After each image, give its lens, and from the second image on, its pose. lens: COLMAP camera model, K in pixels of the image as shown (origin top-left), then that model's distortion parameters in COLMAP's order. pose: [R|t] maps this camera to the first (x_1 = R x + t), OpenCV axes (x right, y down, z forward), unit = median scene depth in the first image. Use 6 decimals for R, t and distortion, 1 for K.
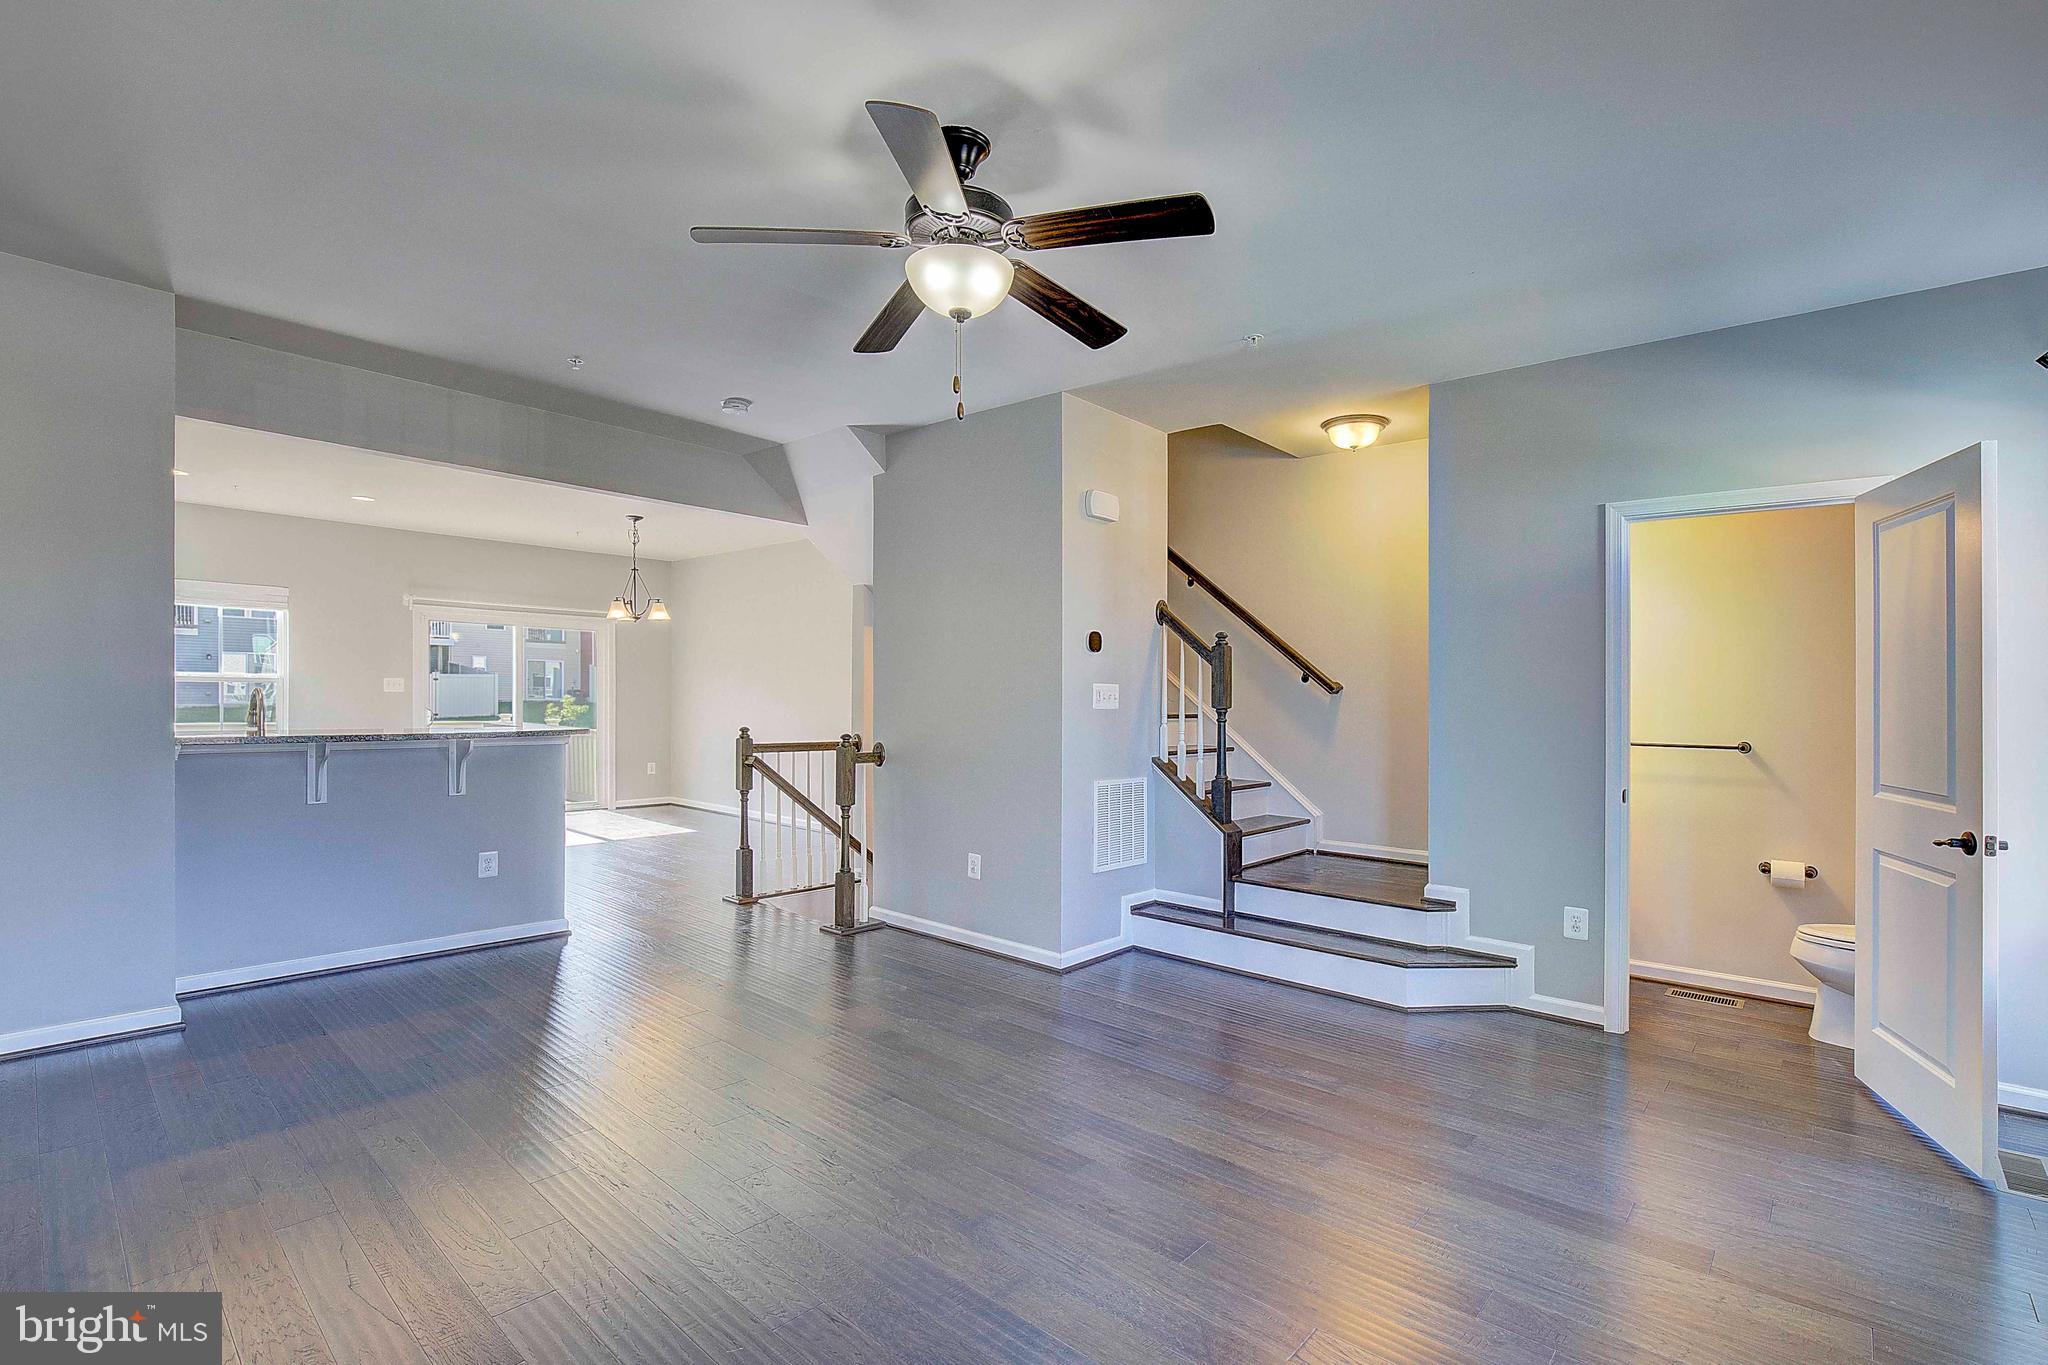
lens RADIAL K [[866.3, 0, 1024.0], [0, 866.3, 682.5], [0, 0, 1]] dist [-0.028366, -0.000129]
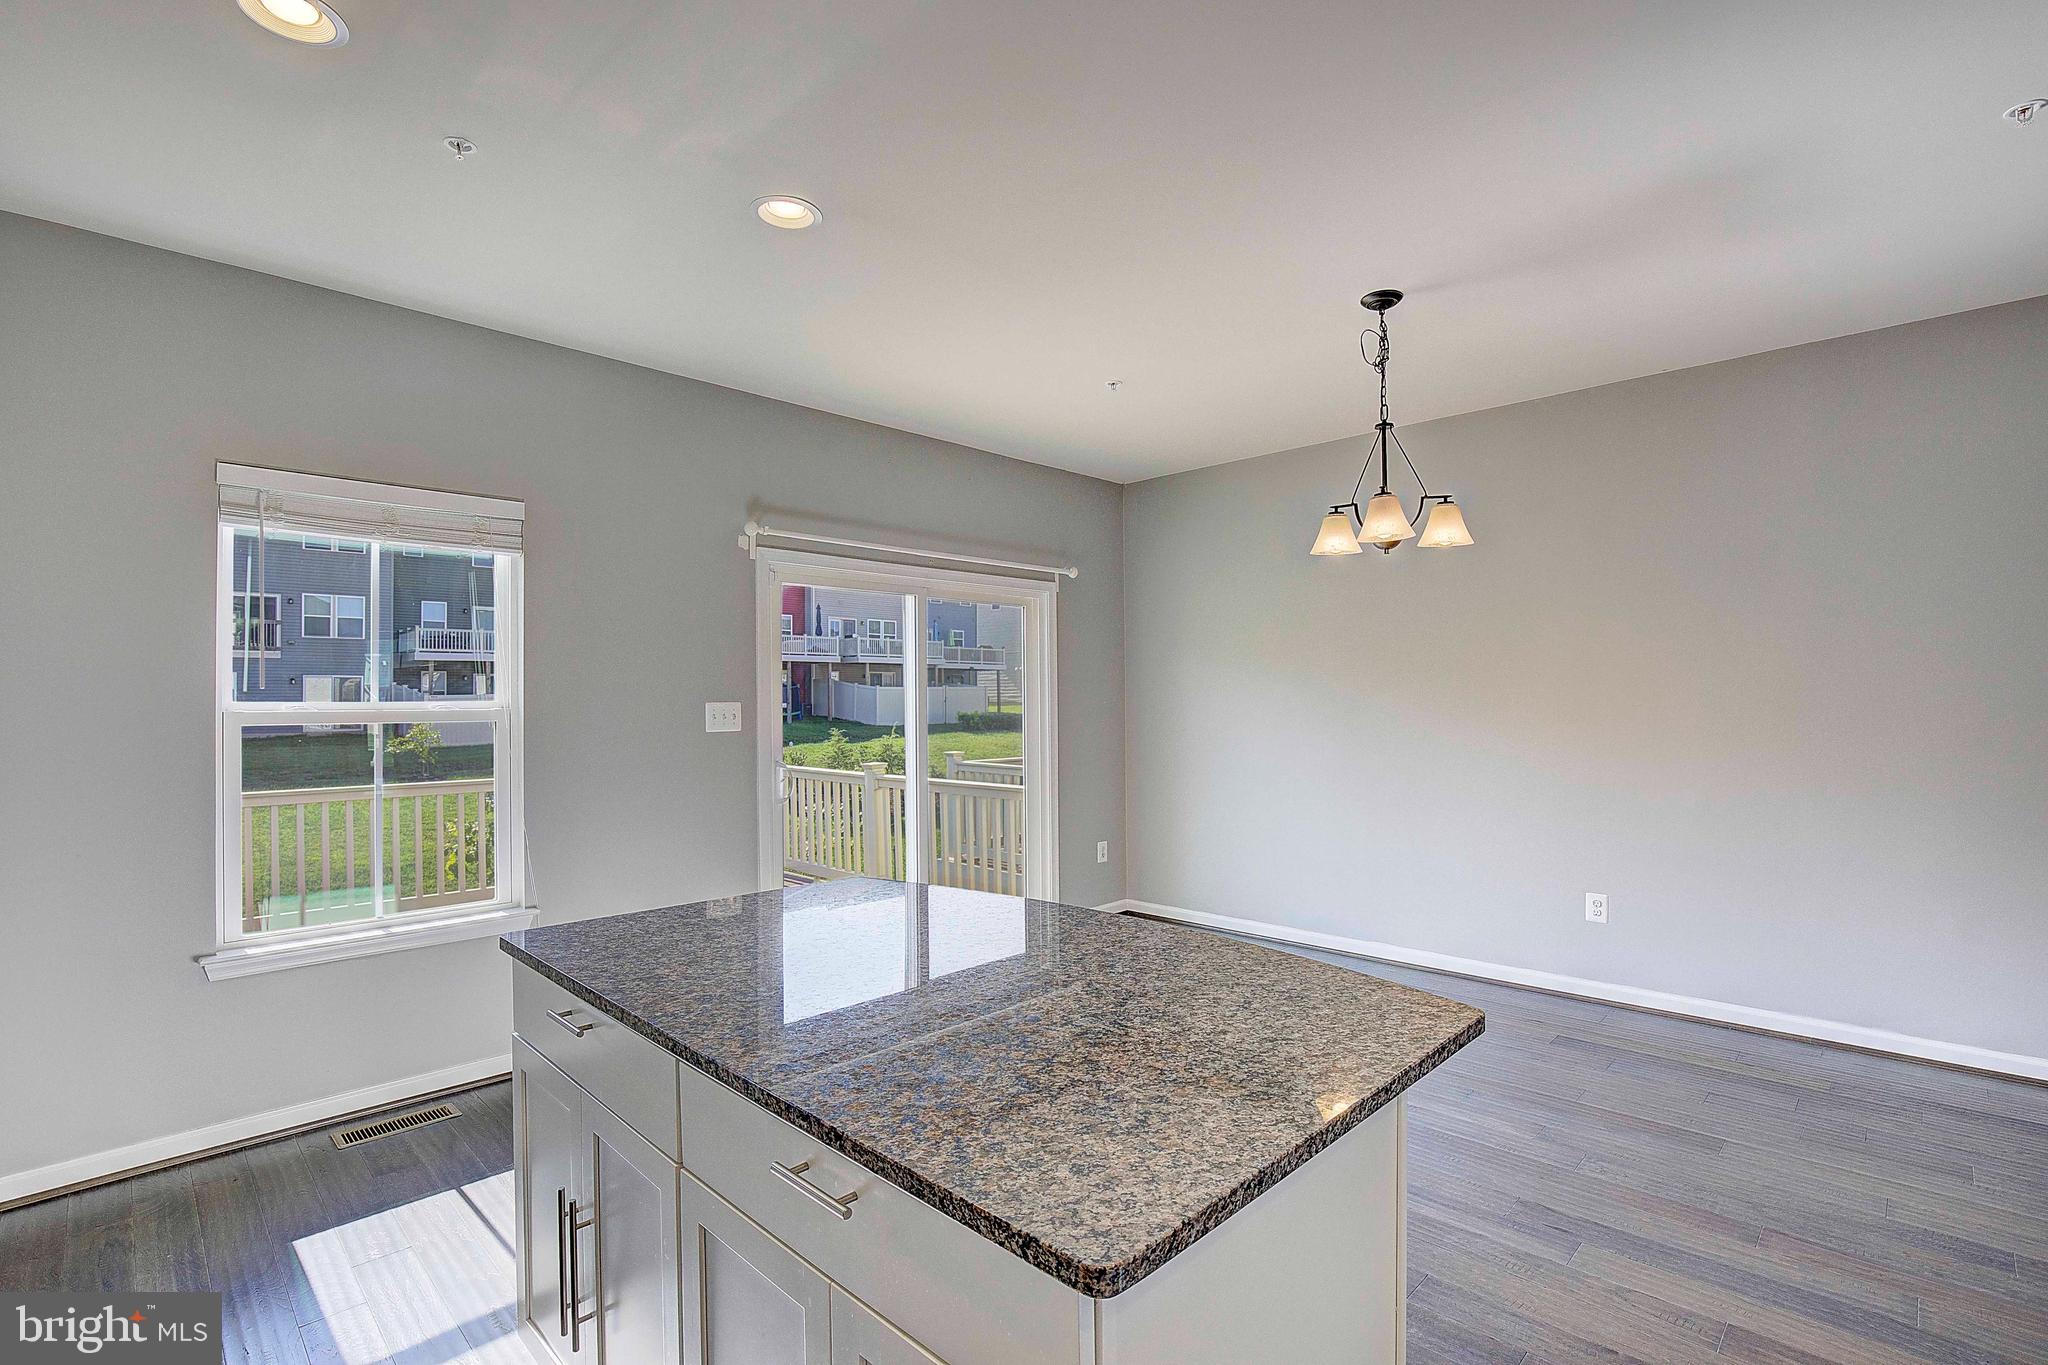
lens RADIAL K [[937.3, 0, 1046.6], [0, 937.3, 686.8], [0, 0, 1]] dist [-0.028489, 0.000245]
pose [[0.996938, -0.022152, -0.074988, -1.003496], [0.021961, 0.999753, -0.003372, -0.019850], [0.075044, 0.001715, 0.997179, 0.972568]]
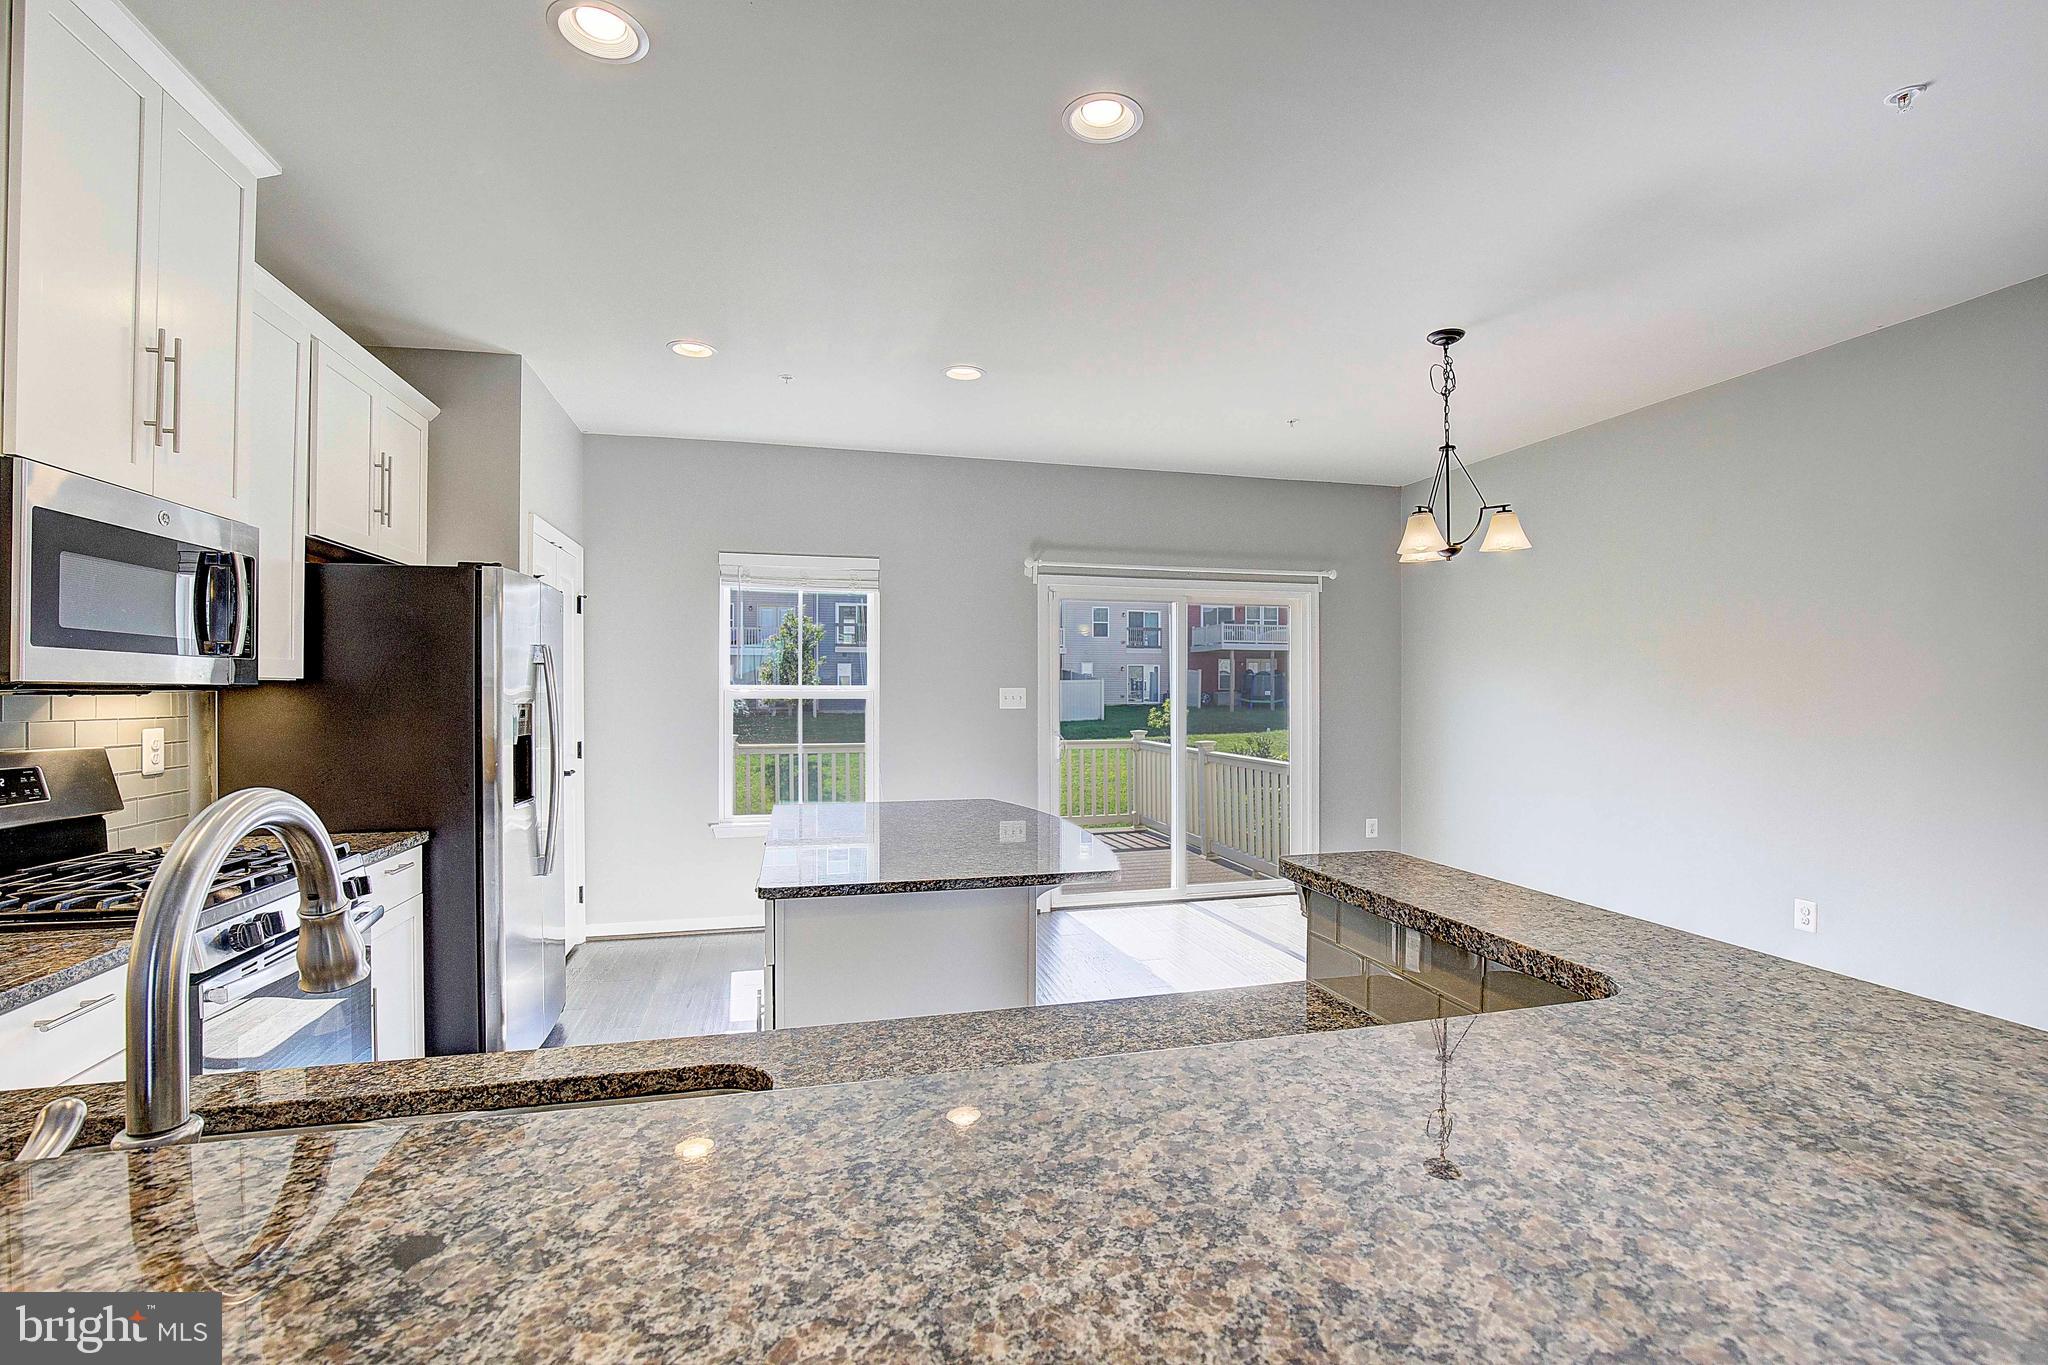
lens RADIAL K [[937.3, 0, 1046.6], [0, 937.3, 686.8], [0, 0, 1]] dist [-0.028489, 0.000245]
pose [[0.817983, -0.015222, -0.575041, -0.599041], [0.017715, 0.999842, -0.001267, -0.013649], [0.574970, -0.009150, 0.818124, 0.832711]]
